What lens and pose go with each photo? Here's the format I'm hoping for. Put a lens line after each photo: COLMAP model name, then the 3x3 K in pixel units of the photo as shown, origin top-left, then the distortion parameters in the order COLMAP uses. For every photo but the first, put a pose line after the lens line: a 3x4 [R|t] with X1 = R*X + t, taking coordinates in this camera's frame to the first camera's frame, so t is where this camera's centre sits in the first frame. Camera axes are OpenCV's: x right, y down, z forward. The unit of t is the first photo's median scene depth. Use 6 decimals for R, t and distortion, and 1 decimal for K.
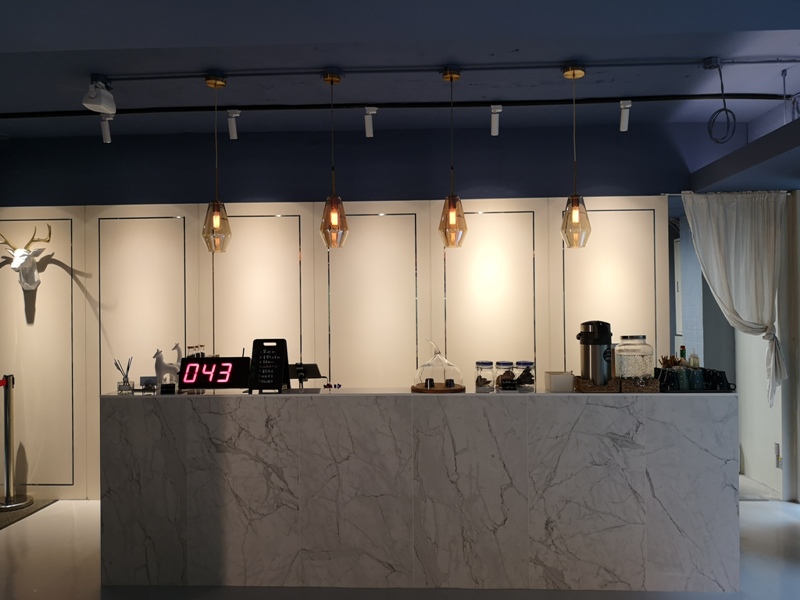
lens RADIAL K [[628.4, 0, 400.0], [0, 628.4, 300.0], [0, 0, 1]] dist [0.006354, 0.001809]
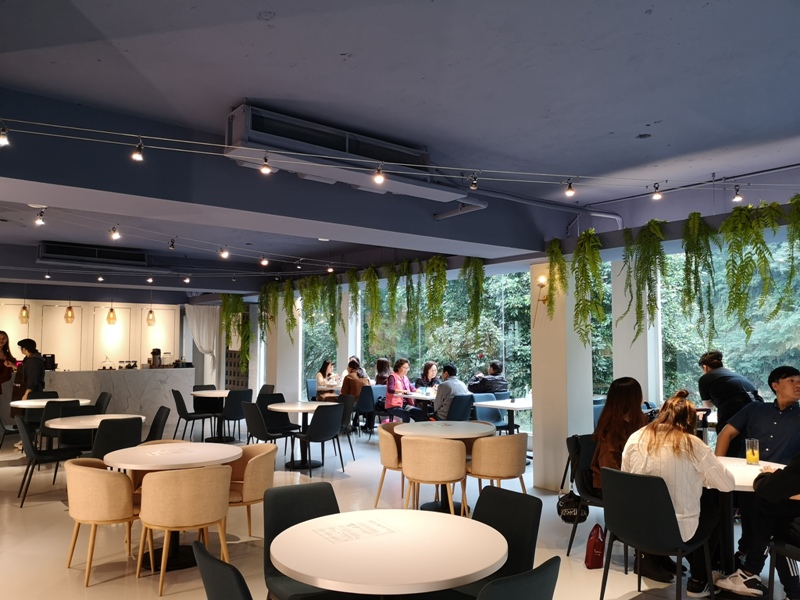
lens RADIAL K [[628.4, 0, 400.0], [0, 628.4, 300.0], [0, 0, 1]] dist [0.006354, 0.001809]
pose [[0.750068, 0.050220, 0.659451, -0.958848], [-0.011939, 0.997979, -0.062421, -0.031717], [-0.661253, 0.038946, 0.749151, -2.435251]]
